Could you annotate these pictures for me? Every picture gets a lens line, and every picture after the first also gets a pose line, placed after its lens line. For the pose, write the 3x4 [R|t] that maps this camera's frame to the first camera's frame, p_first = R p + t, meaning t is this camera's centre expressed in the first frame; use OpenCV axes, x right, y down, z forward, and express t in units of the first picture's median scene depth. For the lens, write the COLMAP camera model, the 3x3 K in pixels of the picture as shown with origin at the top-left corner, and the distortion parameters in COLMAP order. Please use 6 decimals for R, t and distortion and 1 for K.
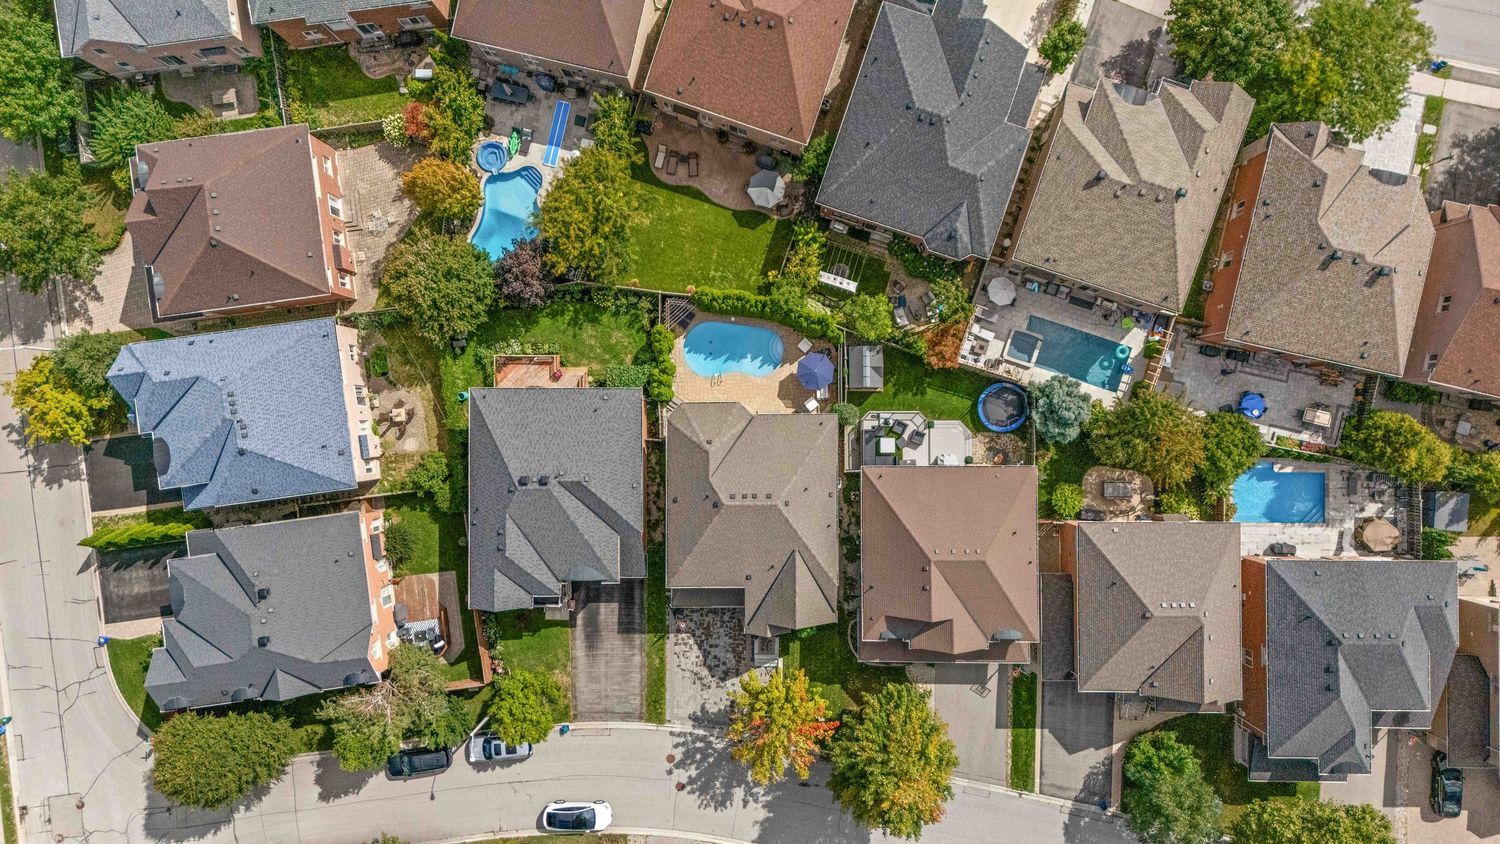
lens RADIAL K [[1090.0, 0, 752.3], [0, 1090.0, 420.0], [0, 0, 1]] dist [0.084268, -0.088403]
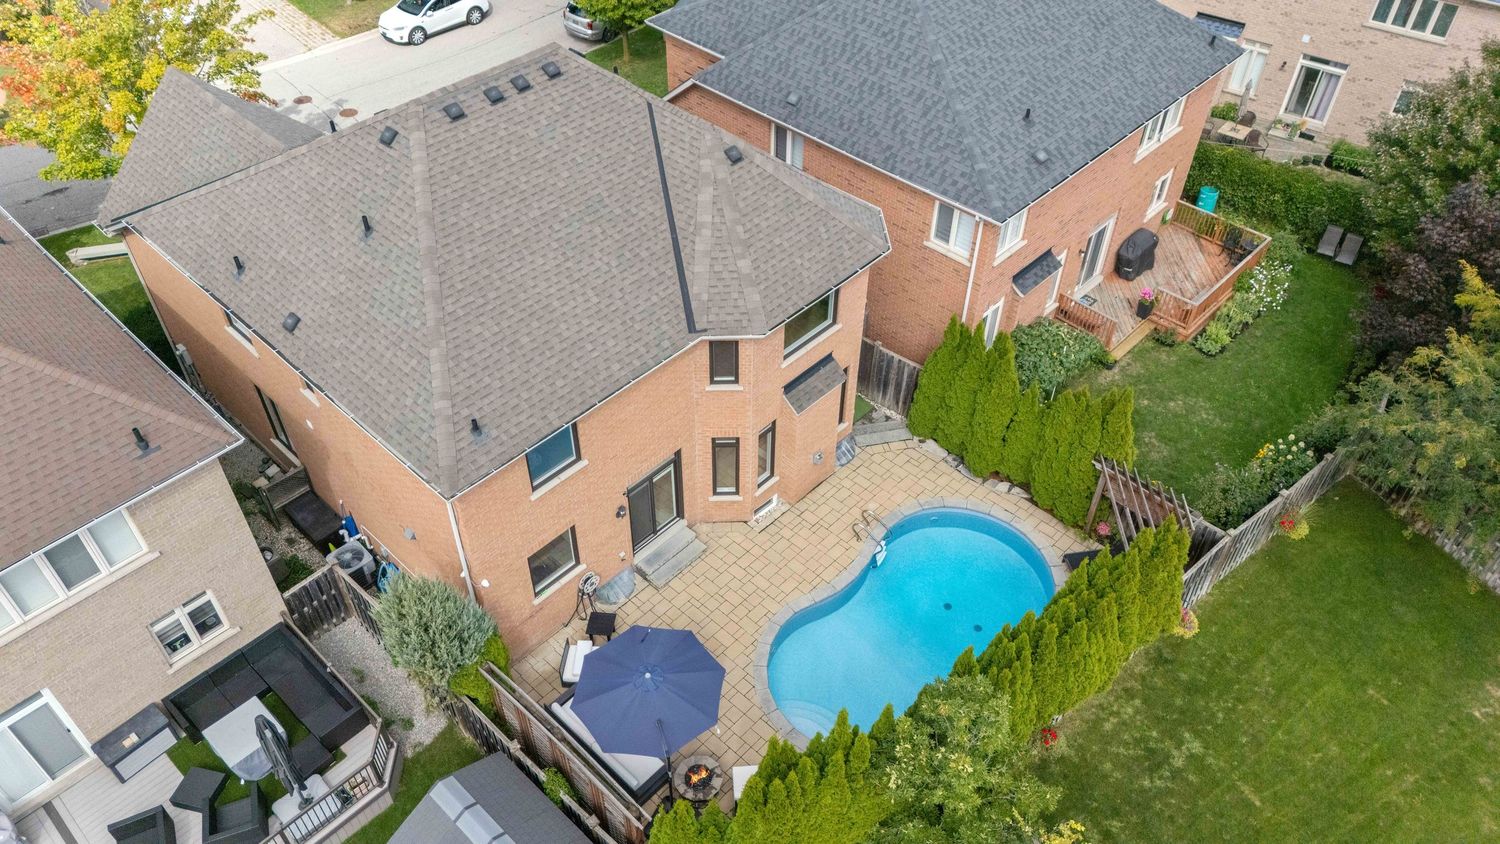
lens RADIAL K [[1103.6, 0, 751.1], [0, 1103.6, 419.1], [0, 0, 1]] dist [0.064121, -0.056066]
pose [[-0.690055, 0.506058, -0.517426, 0.139443], [-0.723739, -0.477435, 0.498256, -0.155800], [0.005109, 0.718305, 0.695710, 0.759457]]
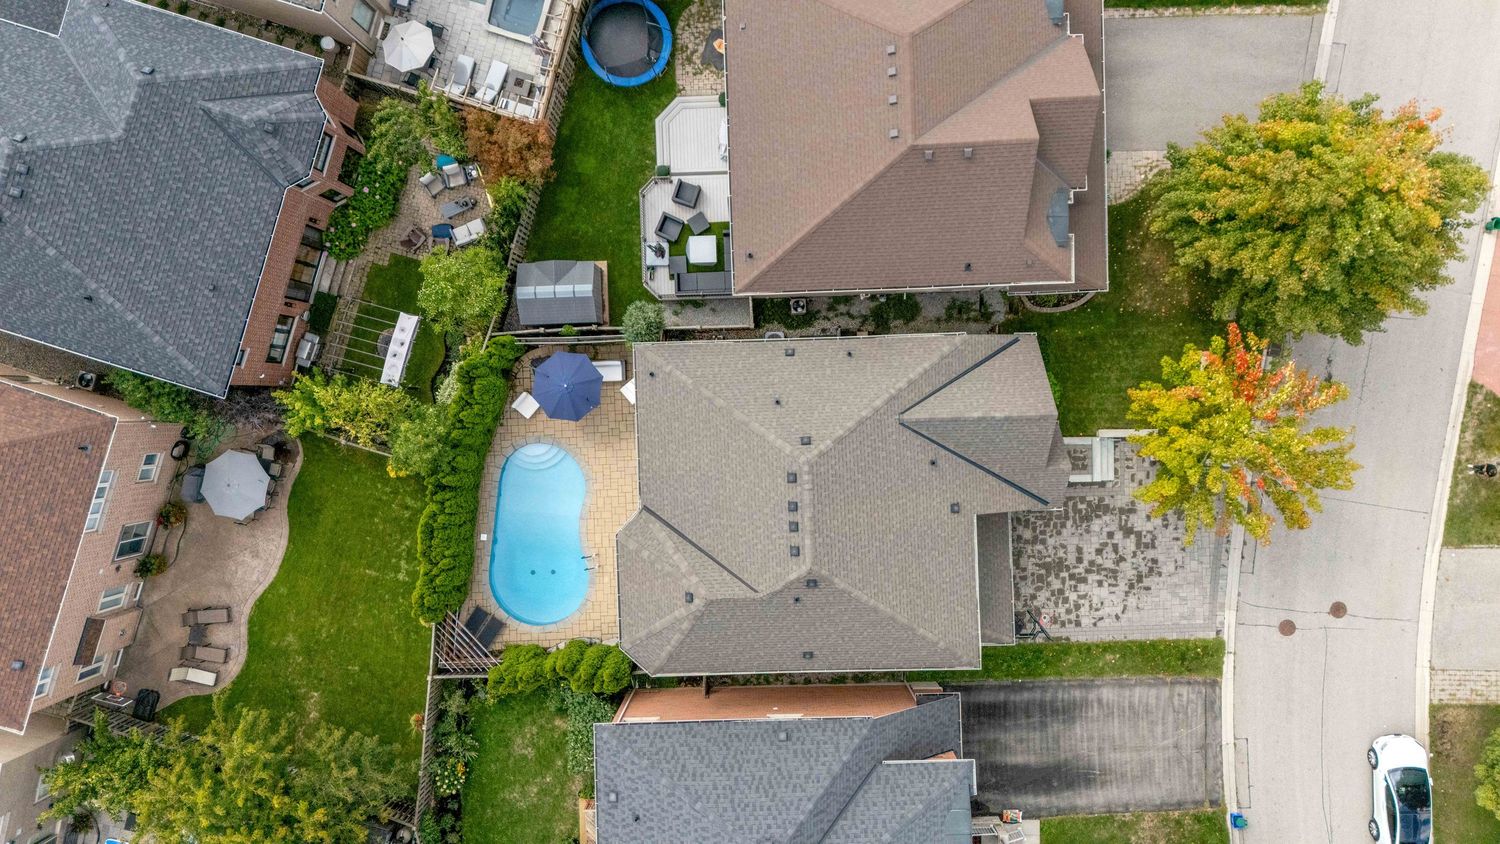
lens RADIAL K [[1103.6, 0, 751.1], [0, 1103.6, 419.1], [0, 0, 1]] dist [0.064121, -0.056066]
pose [[-0.027754, -0.999614, 0.000808, 0.037853], [0.999383, -0.027765, -0.021489, 0.056460], [0.021503, 0.000211, 0.999769, 0.445042]]
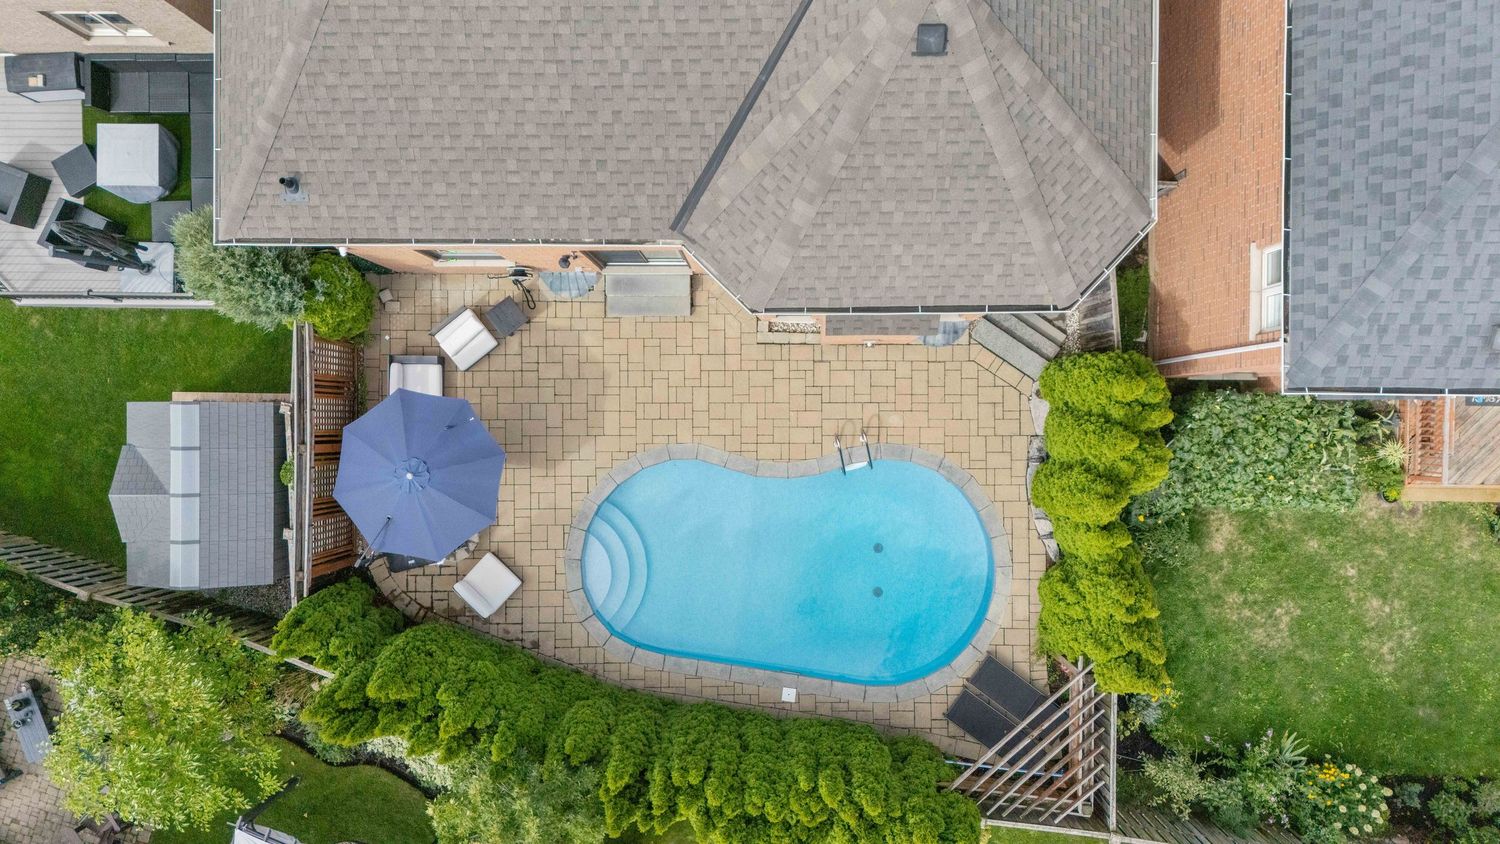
lens RADIAL K [[1103.6, 0, 751.1], [0, 1103.6, 419.1], [0, 0, 1]] dist [0.064121, -0.056066]
pose [[-0.999425, -0.008149, 0.032917, -0.017172], [0.008389, -0.999939, 0.007161, -0.033411], [0.032856, 0.007433, 0.999432, 0.757374]]
